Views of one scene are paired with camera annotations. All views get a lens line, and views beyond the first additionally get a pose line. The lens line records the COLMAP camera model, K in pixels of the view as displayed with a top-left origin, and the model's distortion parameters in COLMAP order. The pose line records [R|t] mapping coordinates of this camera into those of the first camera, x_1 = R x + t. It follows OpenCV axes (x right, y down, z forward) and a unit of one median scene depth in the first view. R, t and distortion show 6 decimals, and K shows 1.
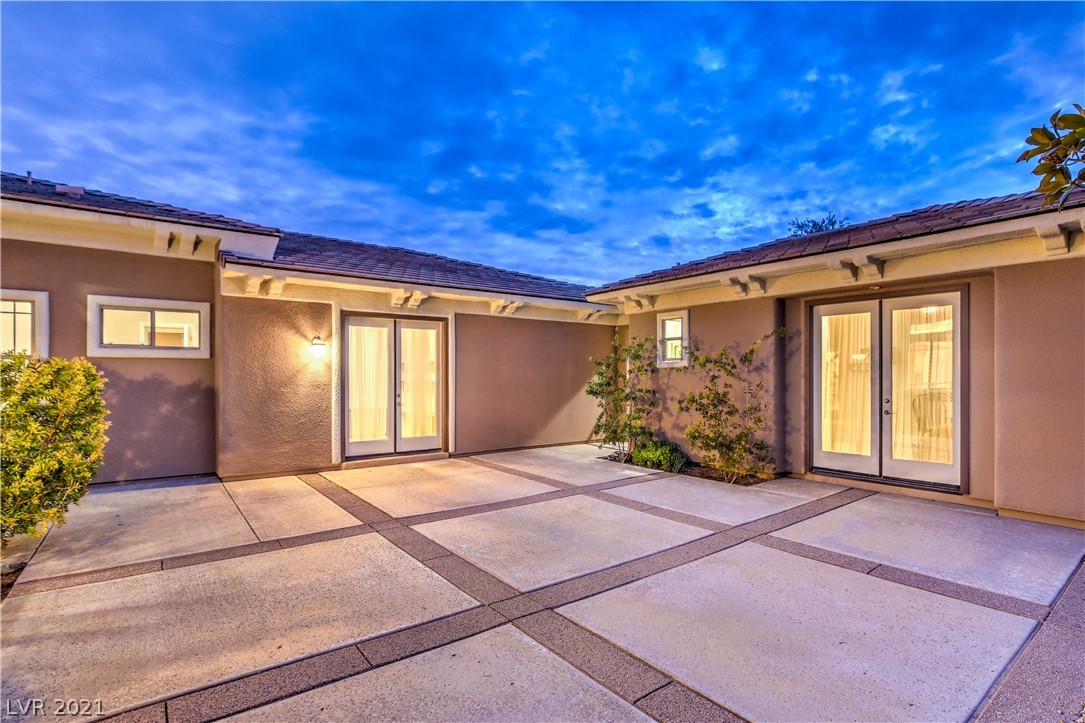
lens RADIAL K [[516.1, 0, 540.2], [0, 516.1, 371.4], [0, 0, 1]] dist [-0.021307, 0.000893]
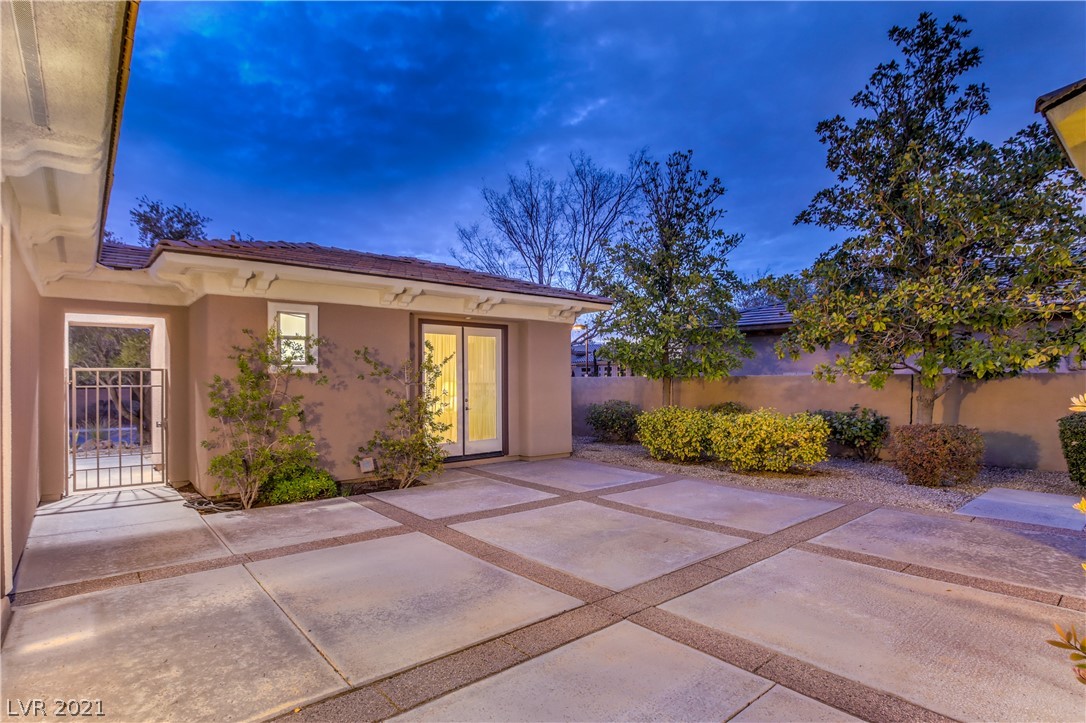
lens RADIAL K [[516.6, 0, 526.6], [0, 516.6, 380.0], [0, 0, 1]] dist [-0.021307, 0.000893]
pose [[-0.009148, 0.002717, 0.999954, -0.651499], [0.000211, 0.999996, -0.002715, 0.005679], [-0.999958, 0.000187, -0.009149, 0.761473]]
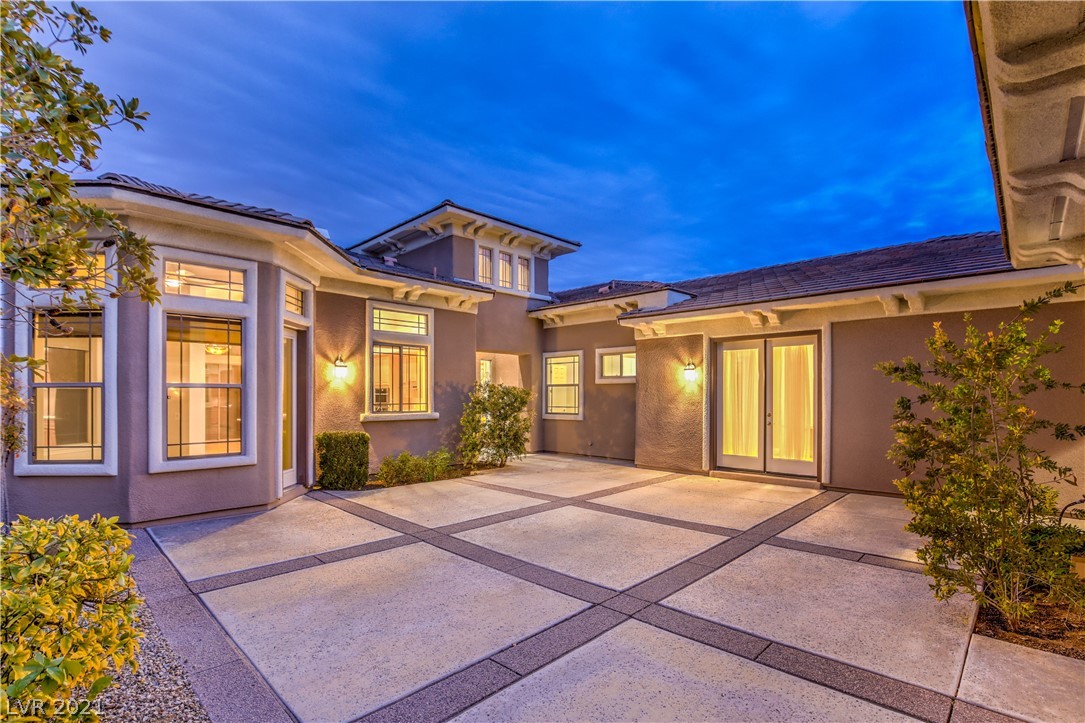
lens RADIAL K [[516.1, 0, 570.1], [0, 516.1, 390.8], [0, 0, 1]] dist [-0.021307, 0.000893]
pose [[0.169416, -0.005772, -0.985528, 0.739712], [0.006911, 0.999965, -0.004669, 0.002321], [0.985520, -0.006020, 0.169450, 0.519995]]
